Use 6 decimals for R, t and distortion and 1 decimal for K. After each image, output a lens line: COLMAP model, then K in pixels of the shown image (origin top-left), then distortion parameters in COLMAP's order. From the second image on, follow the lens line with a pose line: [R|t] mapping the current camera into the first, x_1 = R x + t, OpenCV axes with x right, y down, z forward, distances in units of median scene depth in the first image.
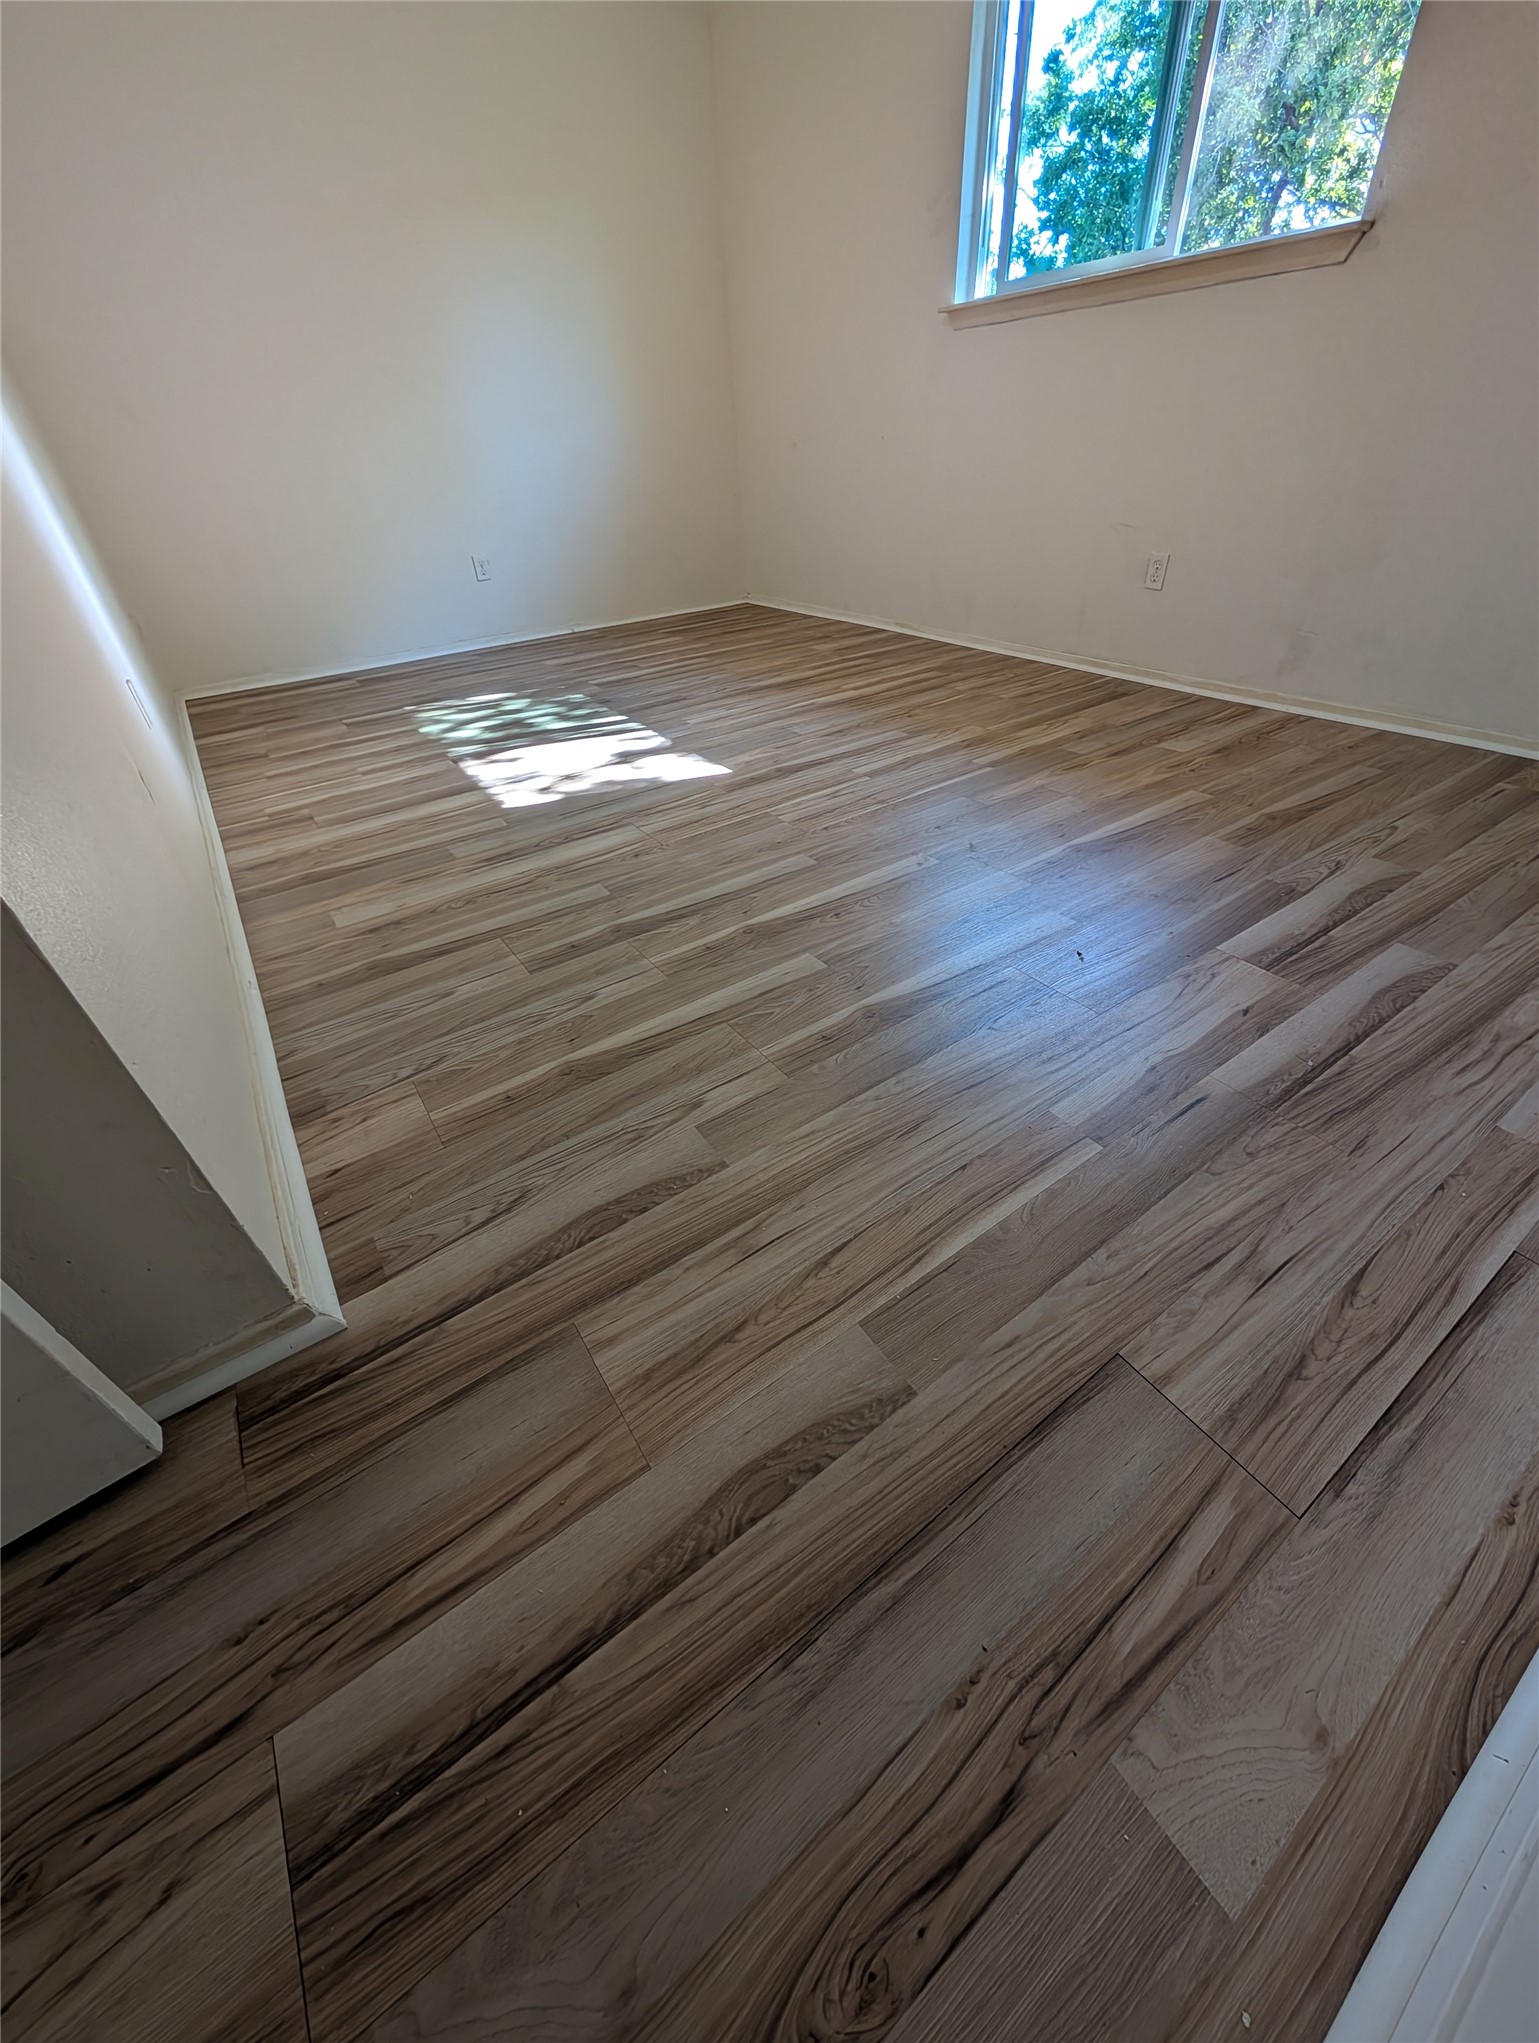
lens RADIAL K [[774.7, 0, 769.5], [0, 774.7, 1021.5], [0, 0, 1]] dist [0.000204, 0.000097]
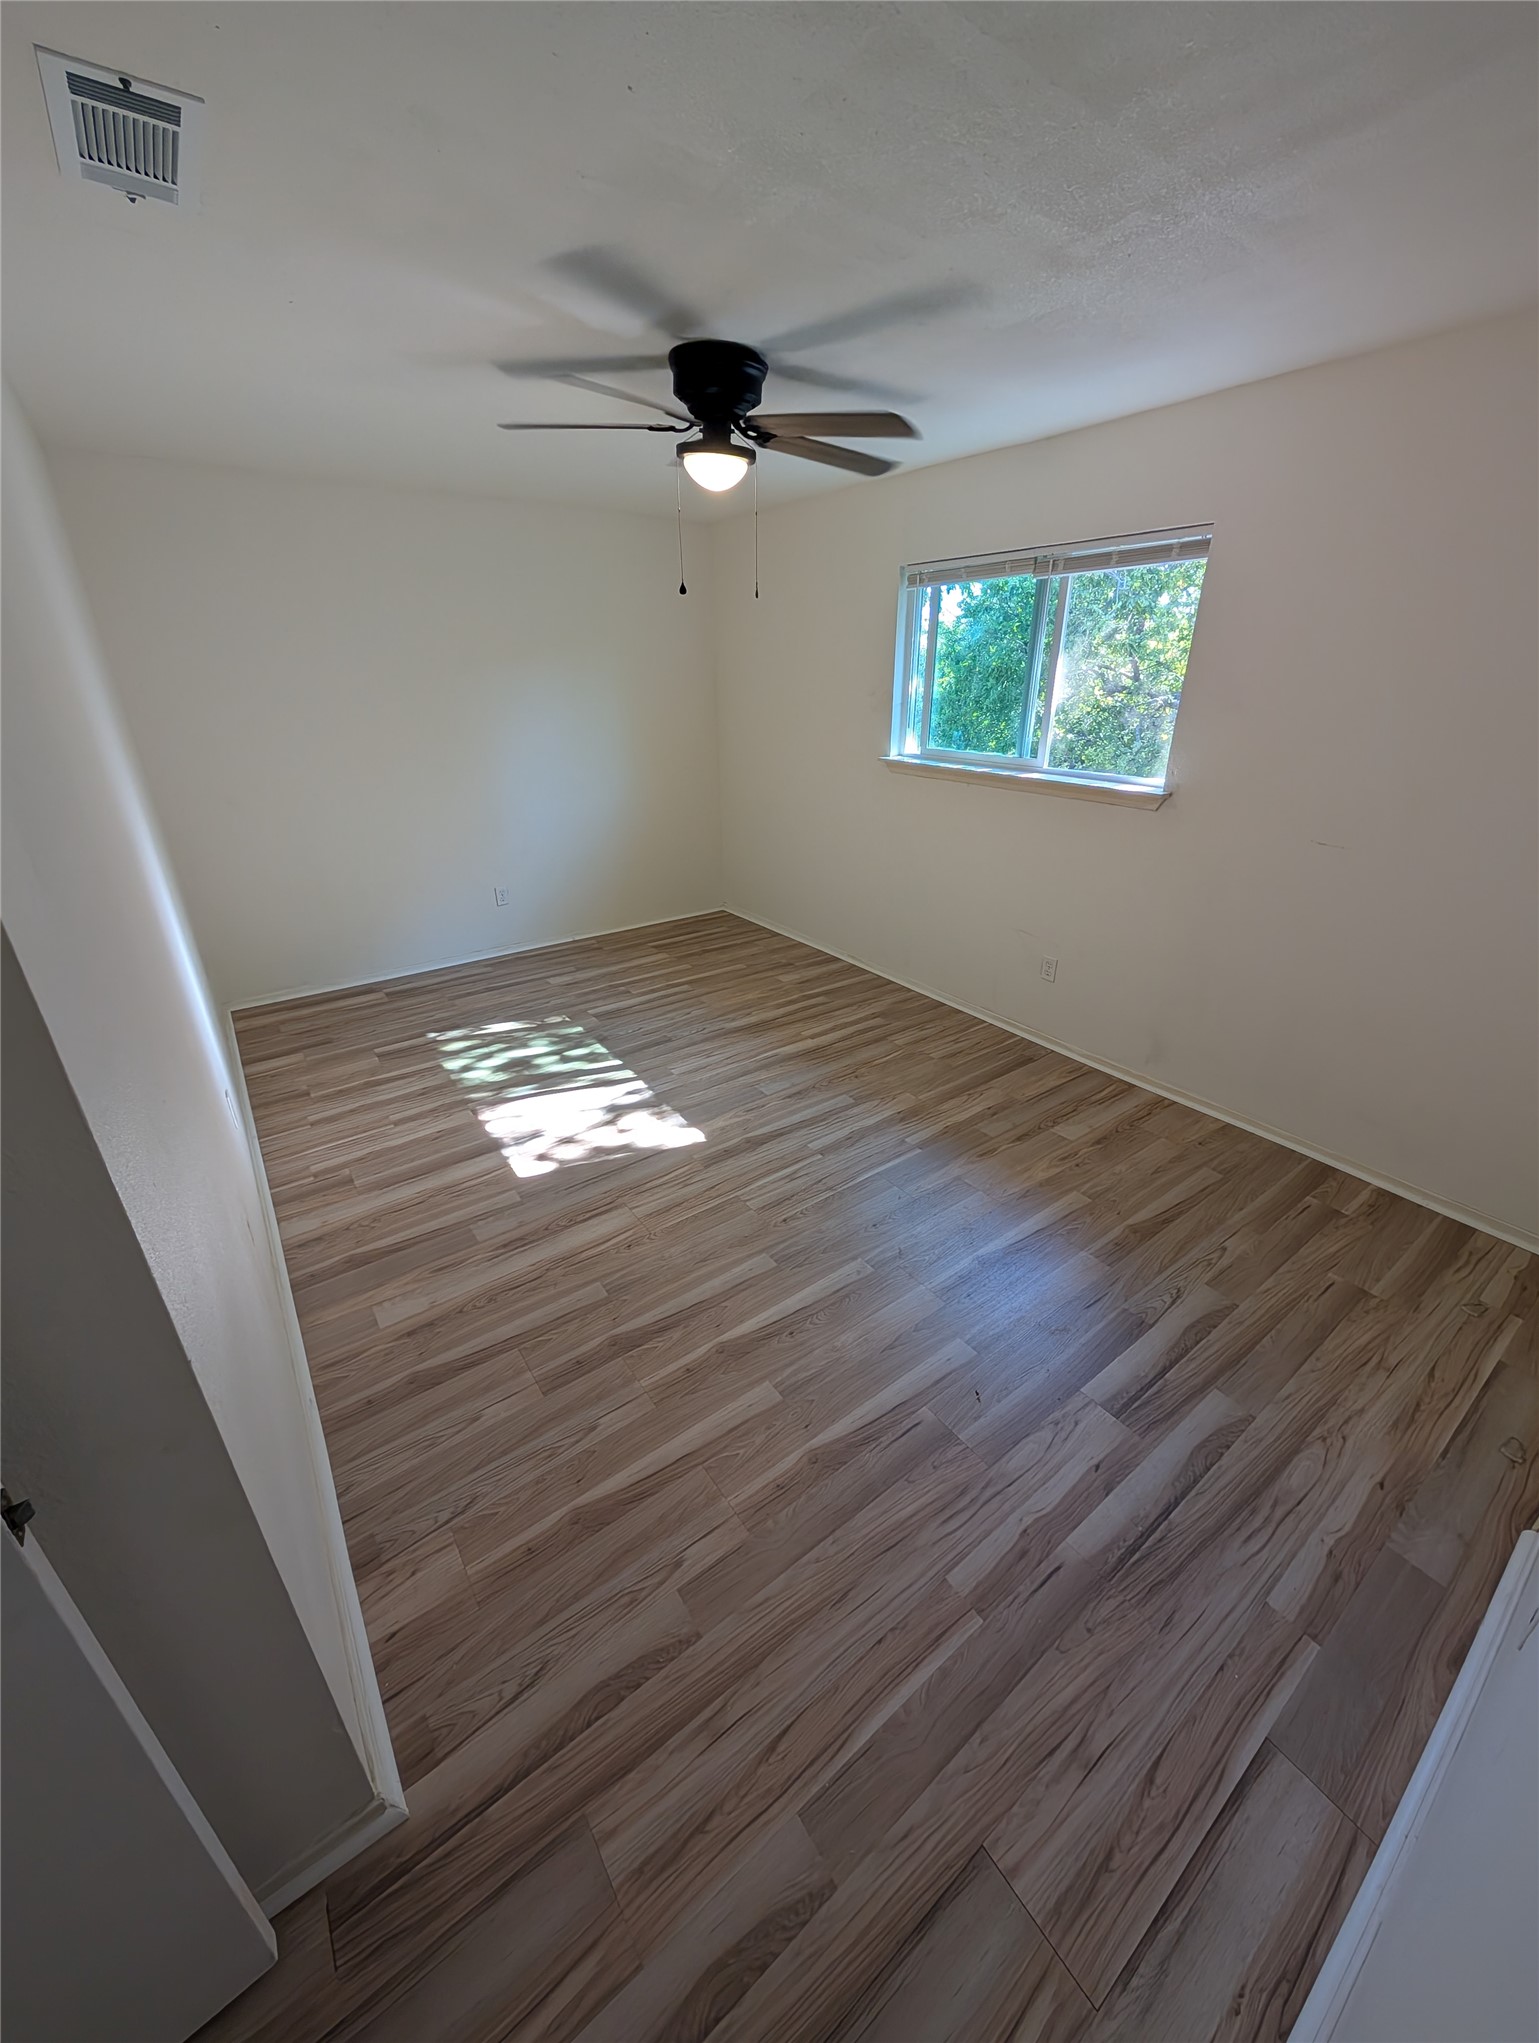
lens RADIAL K [[774.7, 0, 769.5], [0, 774.7, 1021.5], [0, 0, 1]] dist [0.000204, 0.000097]
pose [[0.998509, 0.031664, 0.044476, -0.026476], [-0.021019, 0.974794, -0.222114, -0.460818], [-0.050388, 0.220848, 0.974006, -0.438209]]
